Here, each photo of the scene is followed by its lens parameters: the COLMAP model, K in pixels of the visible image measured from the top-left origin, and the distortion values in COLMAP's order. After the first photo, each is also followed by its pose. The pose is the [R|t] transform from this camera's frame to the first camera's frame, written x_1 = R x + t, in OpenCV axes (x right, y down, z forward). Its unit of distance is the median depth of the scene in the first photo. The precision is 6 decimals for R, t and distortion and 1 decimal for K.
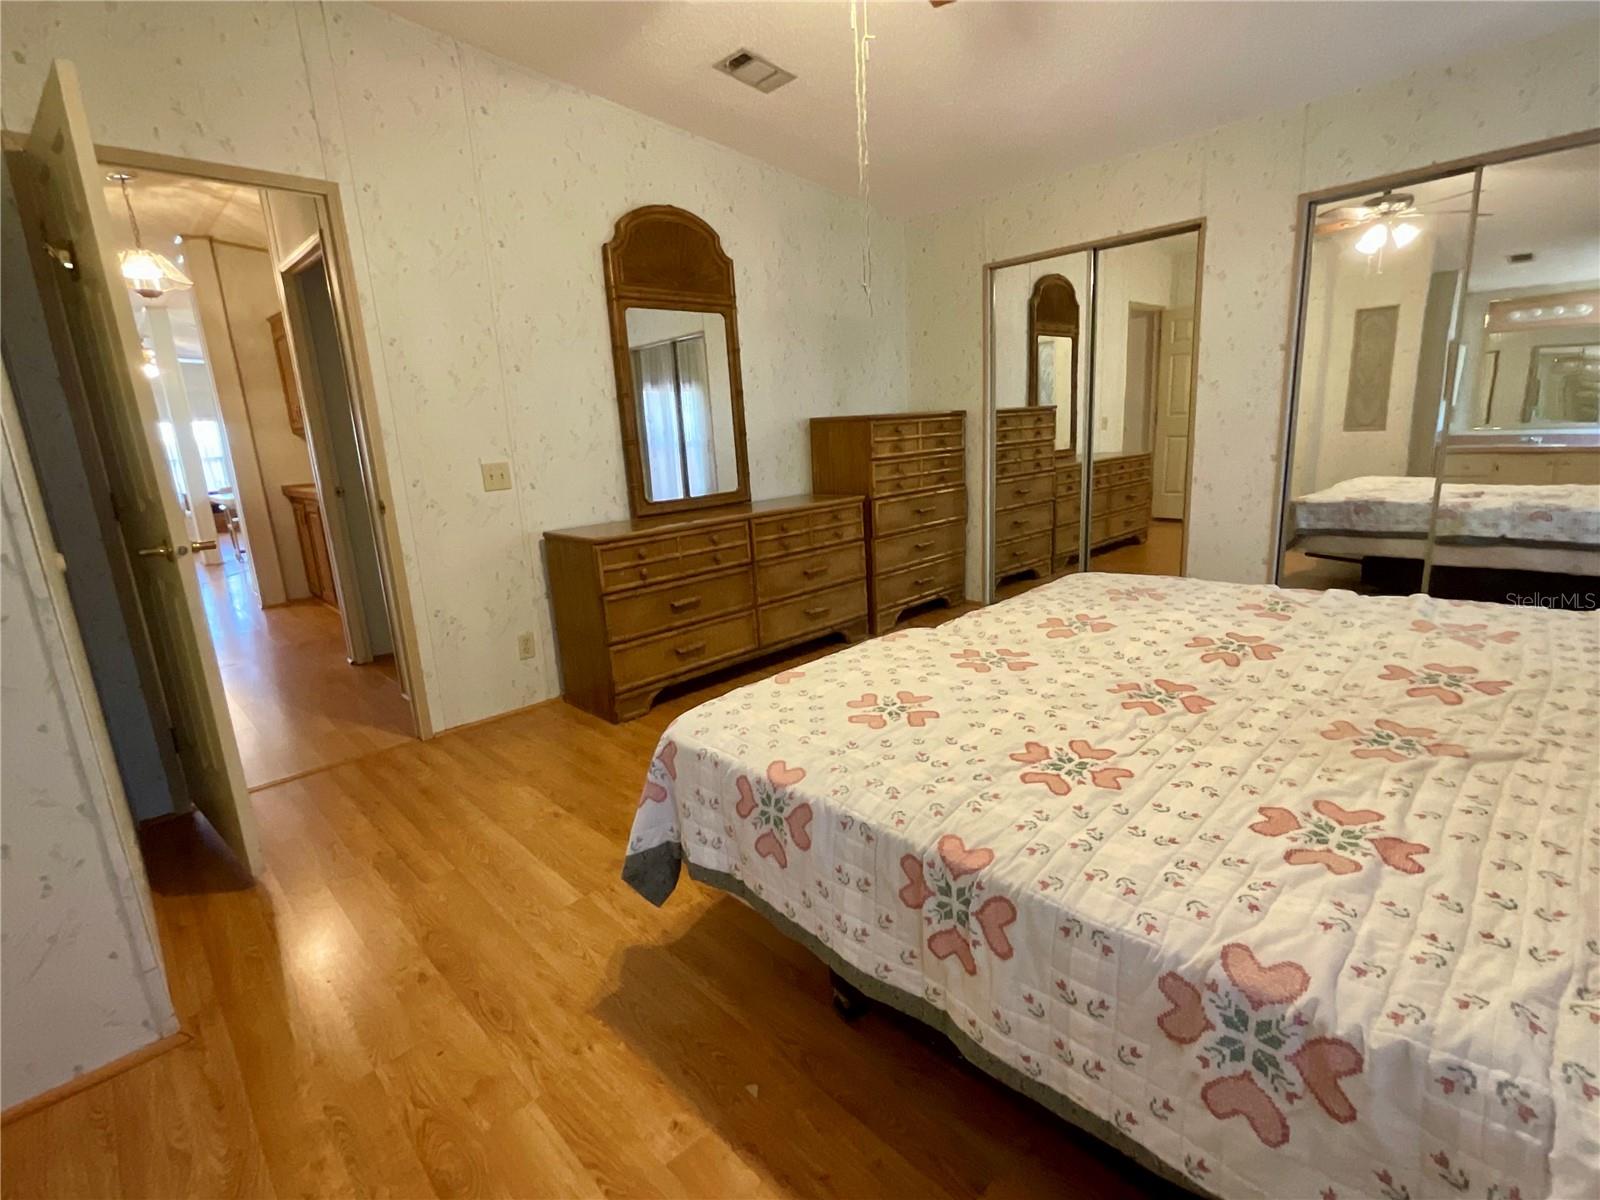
lens RADIAL K [[751.0, 0, 798.8], [0, 751.0, 620.7], [0, 0, 1]] dist [0.000346, 0.006874]
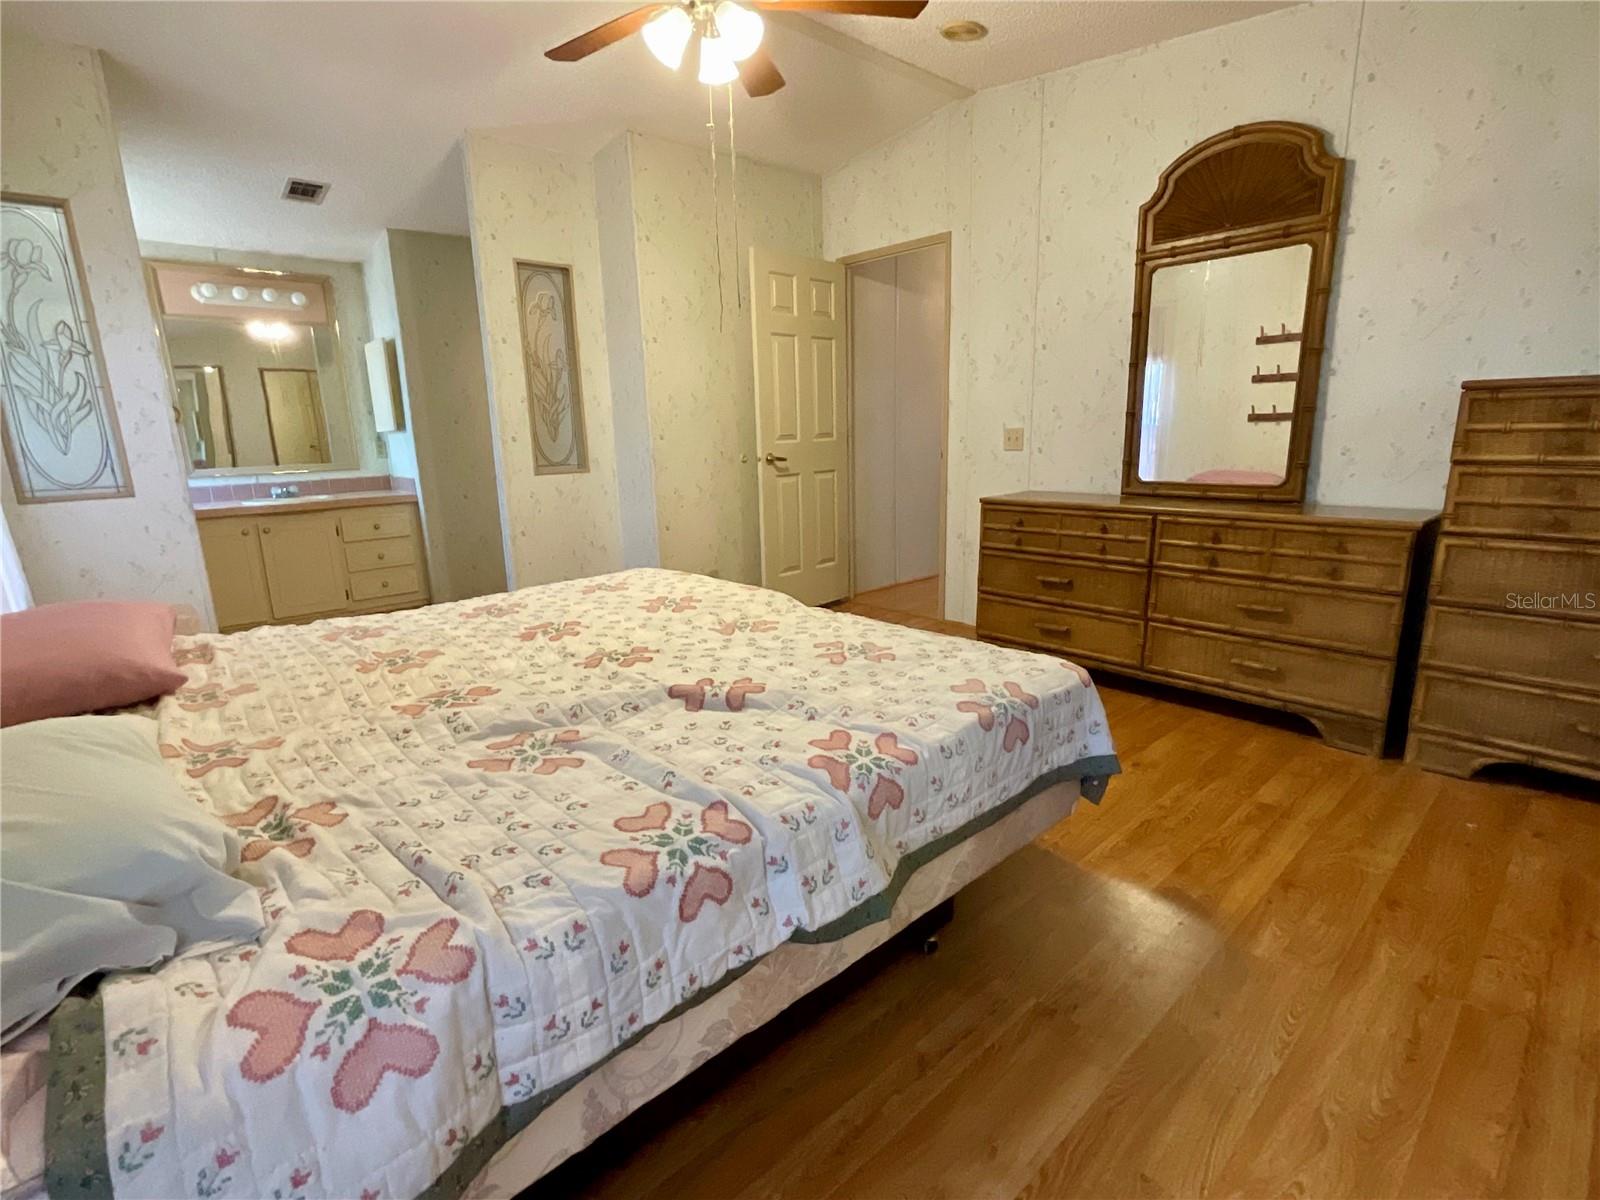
lens RADIAL K [[761.7, 0, 797.8], [0, 761.7, 601.0], [0, 0, 1]] dist [-0.008190, 0.007393]
pose [[-0.031236, 0.283974, -0.958323, 0.741080], [-0.216588, 0.934086, 0.283852, -0.188065], [0.975763, 0.216428, 0.032328, 0.572964]]
